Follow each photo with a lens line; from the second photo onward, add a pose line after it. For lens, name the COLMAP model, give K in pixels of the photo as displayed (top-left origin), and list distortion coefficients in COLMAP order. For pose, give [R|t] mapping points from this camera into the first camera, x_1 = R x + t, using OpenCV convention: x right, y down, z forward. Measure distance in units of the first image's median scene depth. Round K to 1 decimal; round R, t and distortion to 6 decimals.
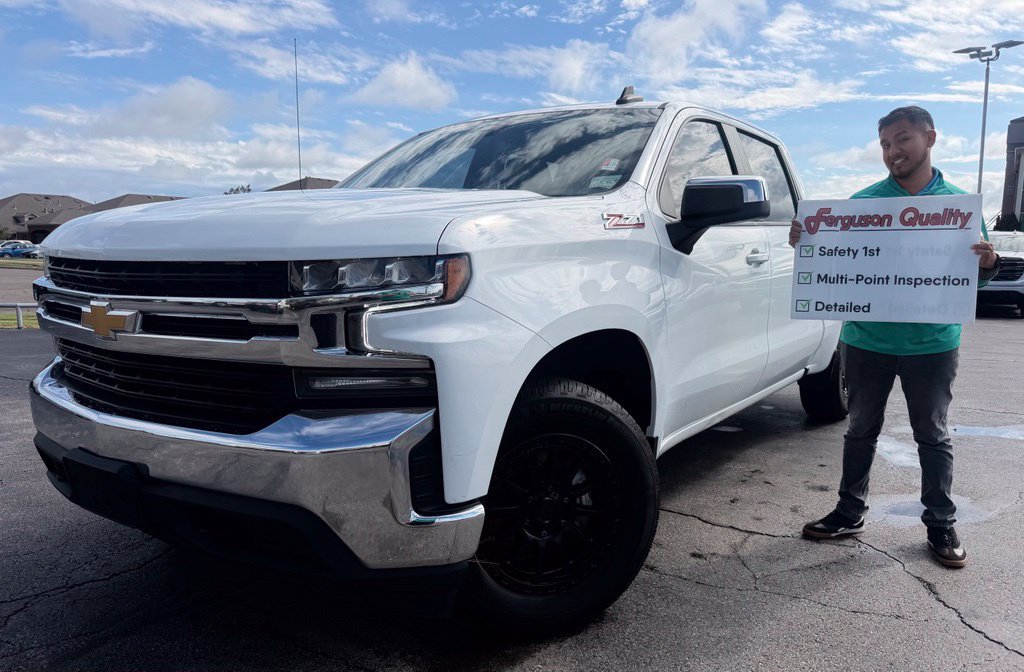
lens RADIAL K [[805.0, 0, 495.6], [0, 805.0, 366.1], [0, 0, 1]] dist [0.027599, -0.040053]
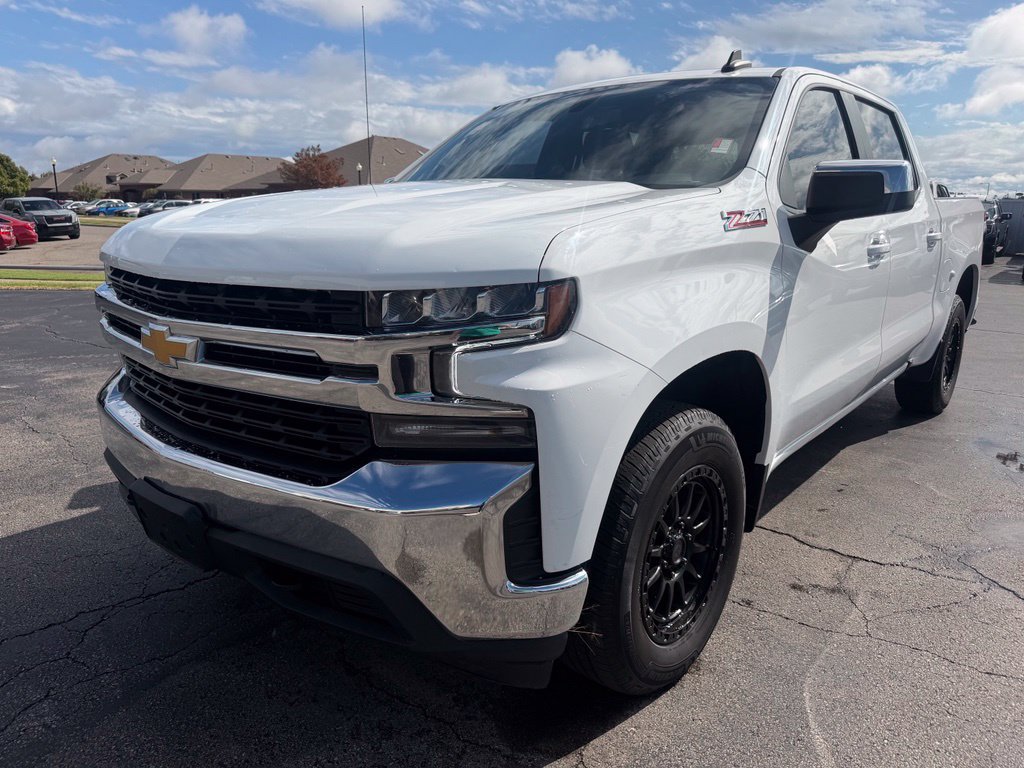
lens RADIAL K [[742.4, 0, 460.4], [0, 742.4, 390.0], [0, 0, 1]] dist [0.021238, -0.022672]
pose [[0.993879, 0.027750, -0.106934, -0.059261], [-0.015870, 0.993762, 0.110387, -0.096625], [0.109330, -0.108015, 0.988119, 0.187407]]
